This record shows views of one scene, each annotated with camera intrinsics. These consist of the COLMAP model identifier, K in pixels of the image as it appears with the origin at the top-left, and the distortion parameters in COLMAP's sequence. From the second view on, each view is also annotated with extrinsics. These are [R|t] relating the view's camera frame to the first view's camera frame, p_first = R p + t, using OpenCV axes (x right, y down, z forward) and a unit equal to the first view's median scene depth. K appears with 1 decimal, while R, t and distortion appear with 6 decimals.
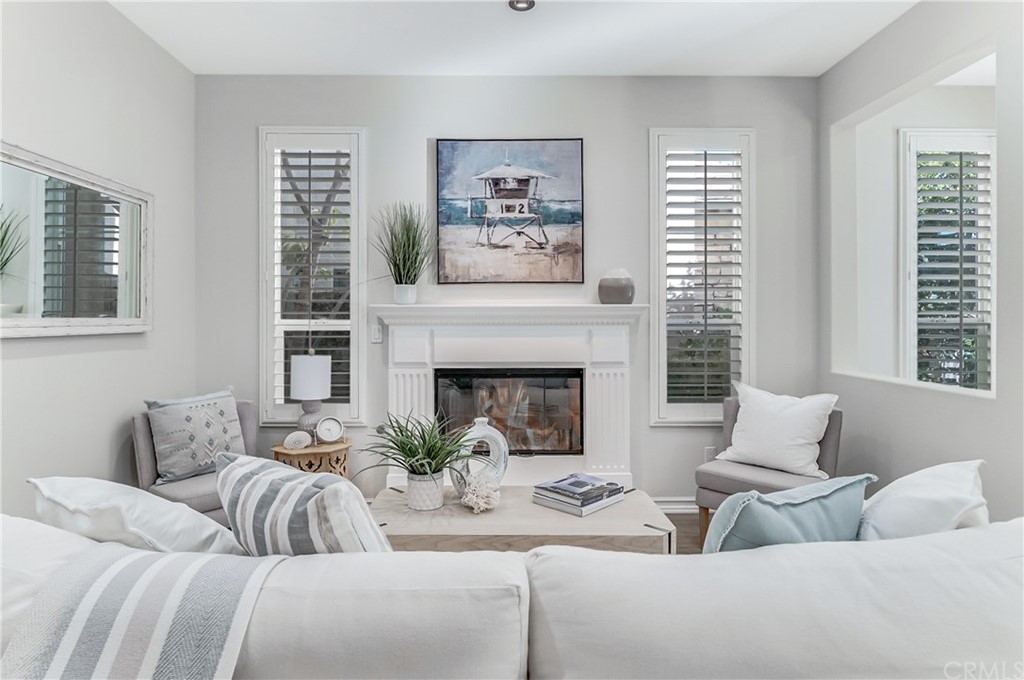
lens RADIAL K [[538.3, 0, 509.2], [0, 538.3, 324.6], [0, 0, 1]] dist [-0.003572, -0.000476]
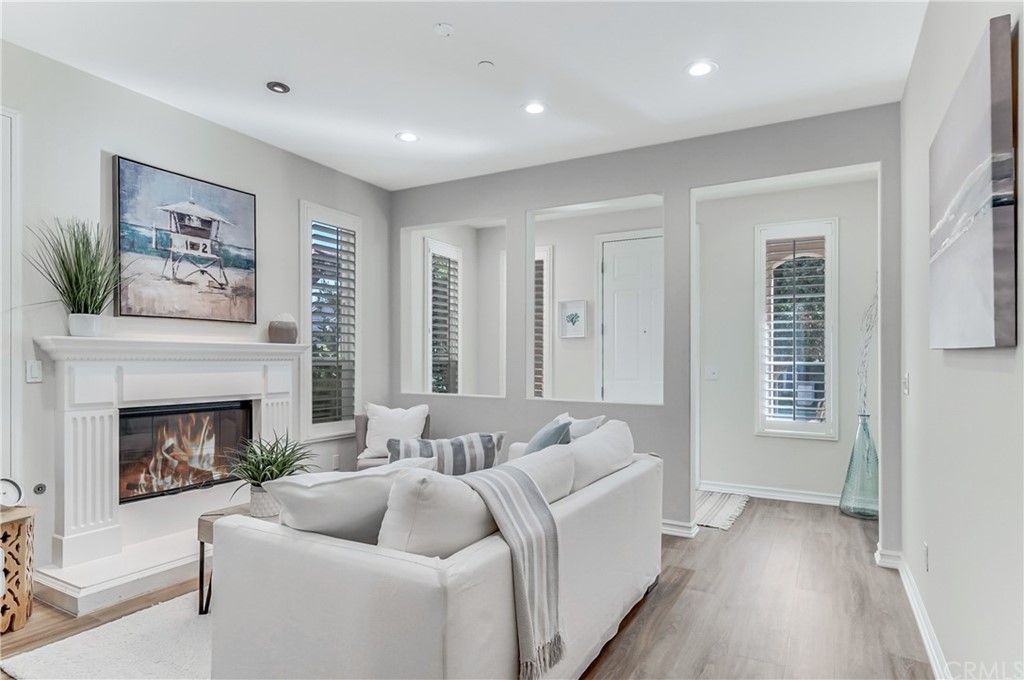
lens RADIAL K [[570.2, 0, 510.1], [0, 570.2, 360.9], [0, 0, 1]] dist [0.001035, 0.000571]
pose [[0.494358, 0.002807, 0.869254, -0.638770], [-0.002726, 0.999995, -0.001679, 0.001046], [-0.869254, -0.001540, 0.494363, -0.050617]]
